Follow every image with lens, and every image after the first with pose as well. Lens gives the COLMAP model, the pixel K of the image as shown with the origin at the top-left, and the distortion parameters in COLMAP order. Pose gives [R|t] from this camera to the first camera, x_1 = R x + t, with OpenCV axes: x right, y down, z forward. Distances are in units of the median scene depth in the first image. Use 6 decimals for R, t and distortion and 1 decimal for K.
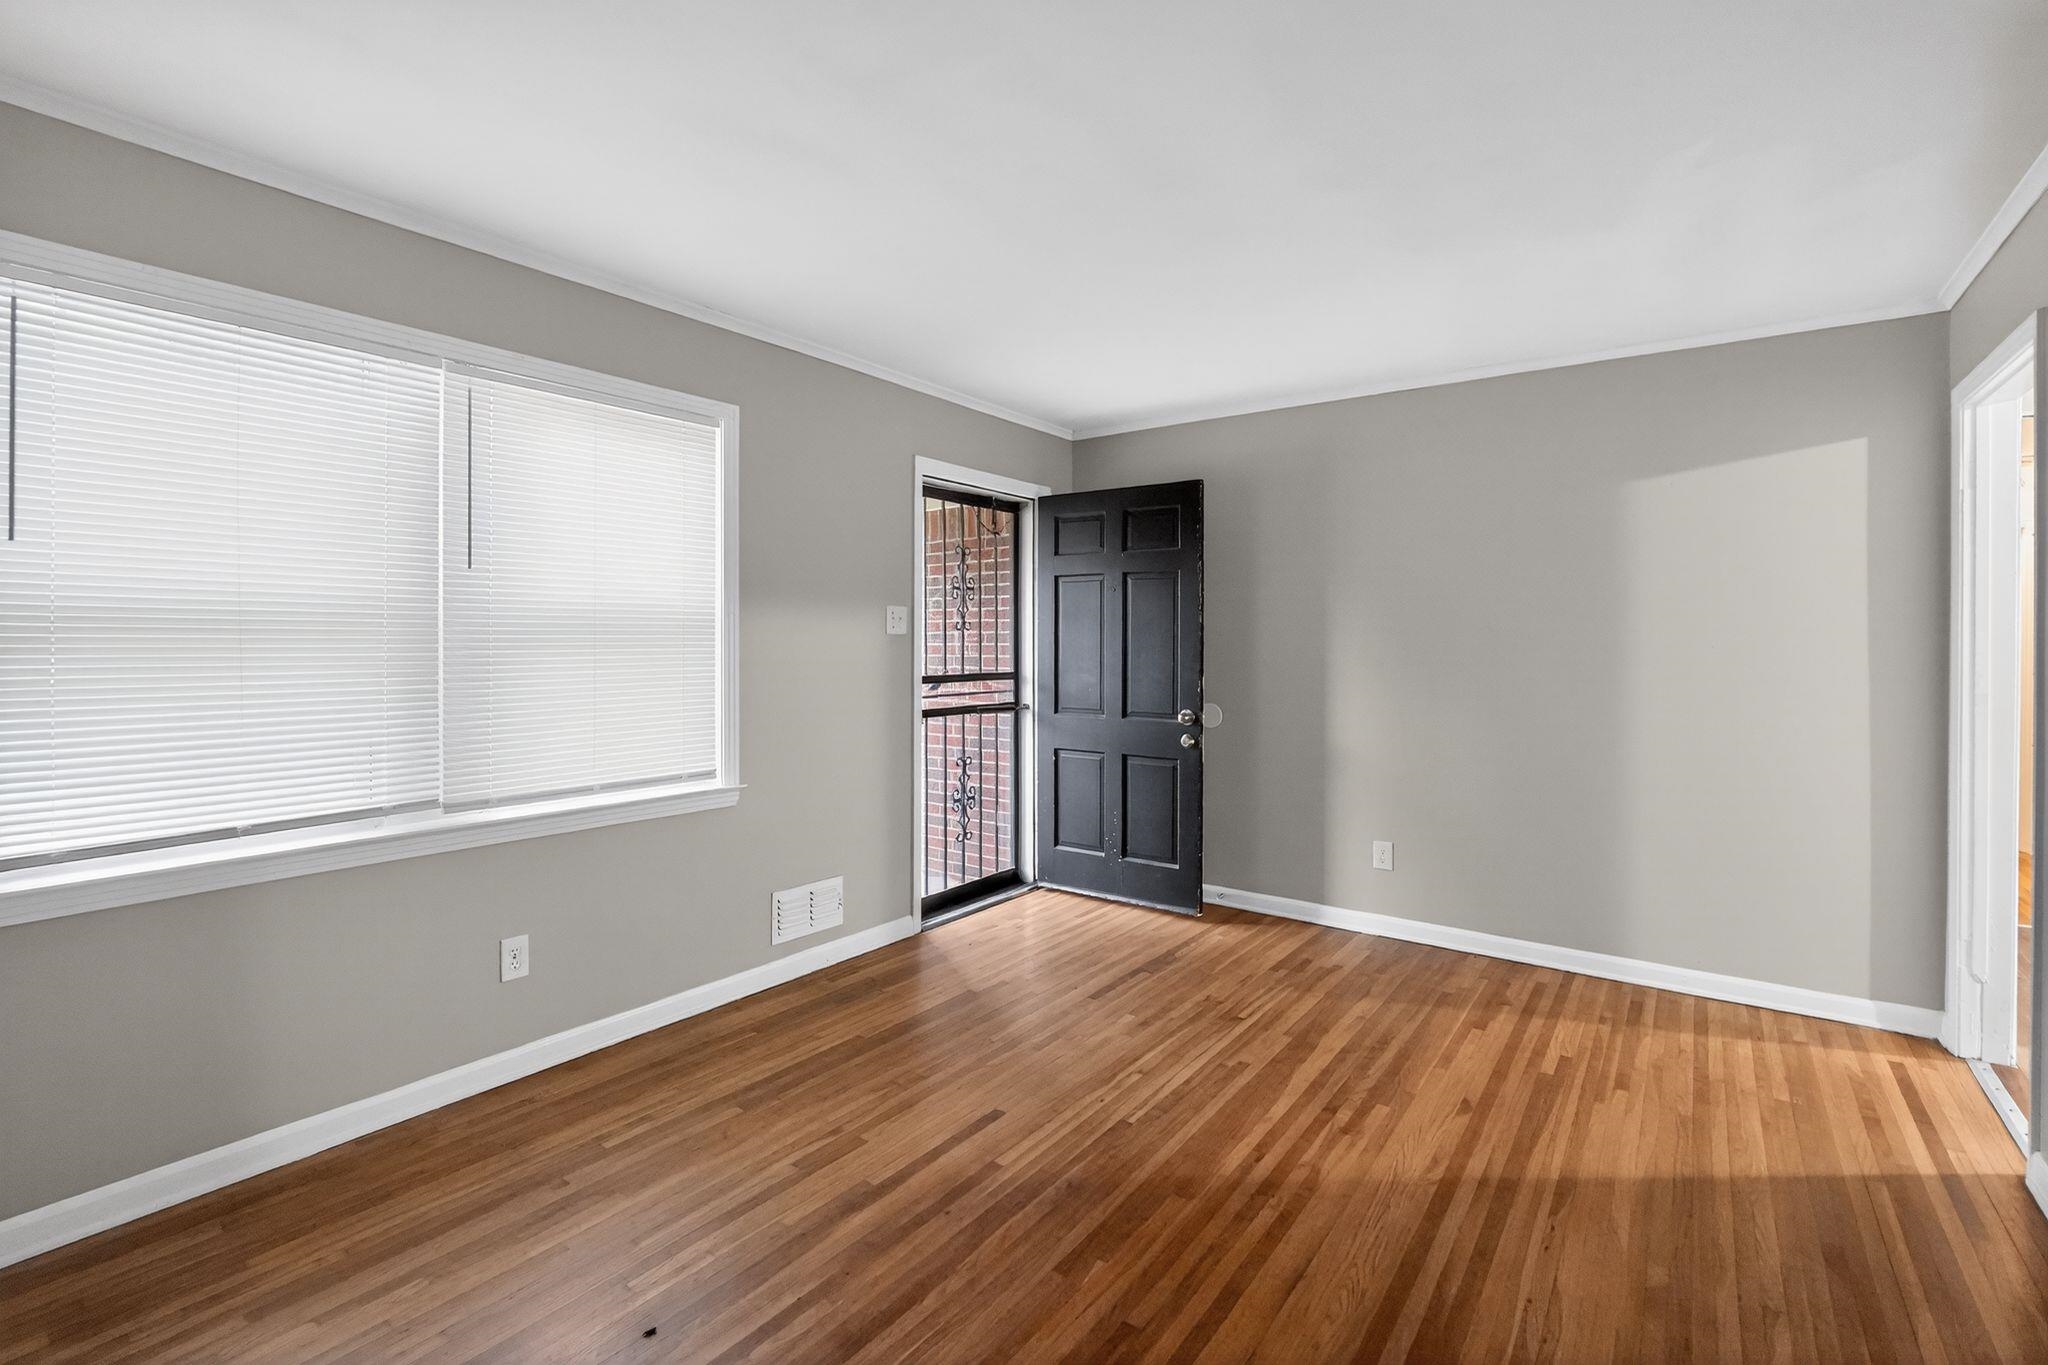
lens RADIAL K [[905.5, 0, 1013.8], [0, 905.5, 660.9], [0, 0, 1]] dist [-0.015663, 0.000355]
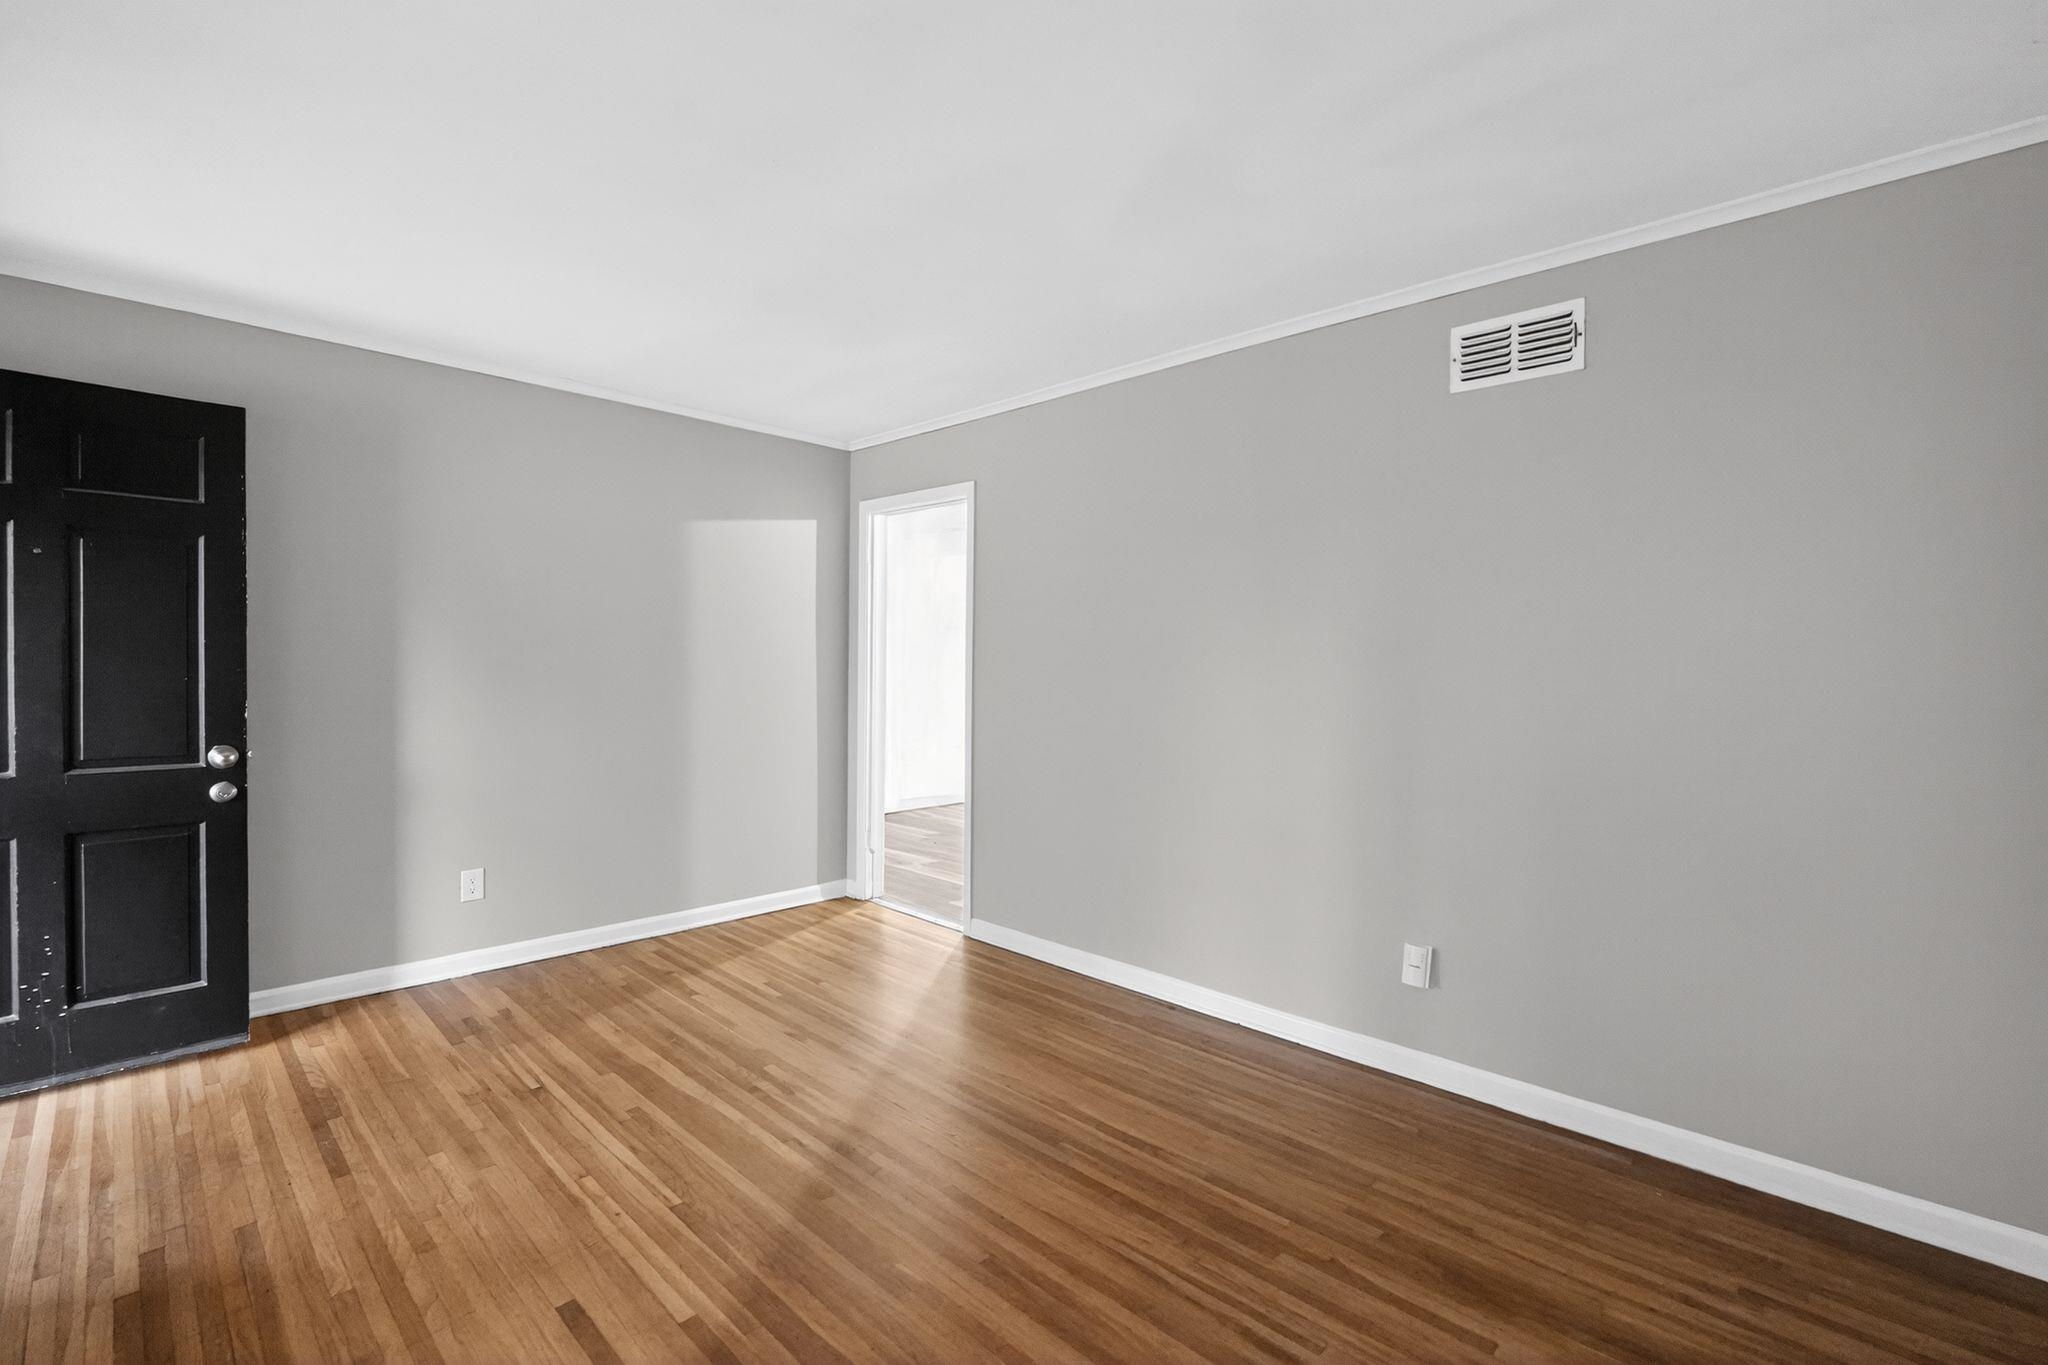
lens RADIAL K [[914.2, 0, 1021.7], [0, 914.2, 647.6], [0, 0, 1]] dist [-0.012762, 0.000451]
pose [[0.127075, 0.010949, 0.991833, -0.531923], [0.007343, 0.999901, -0.011979, -0.006085], [-0.991866, 0.008805, 0.126982, 0.424826]]
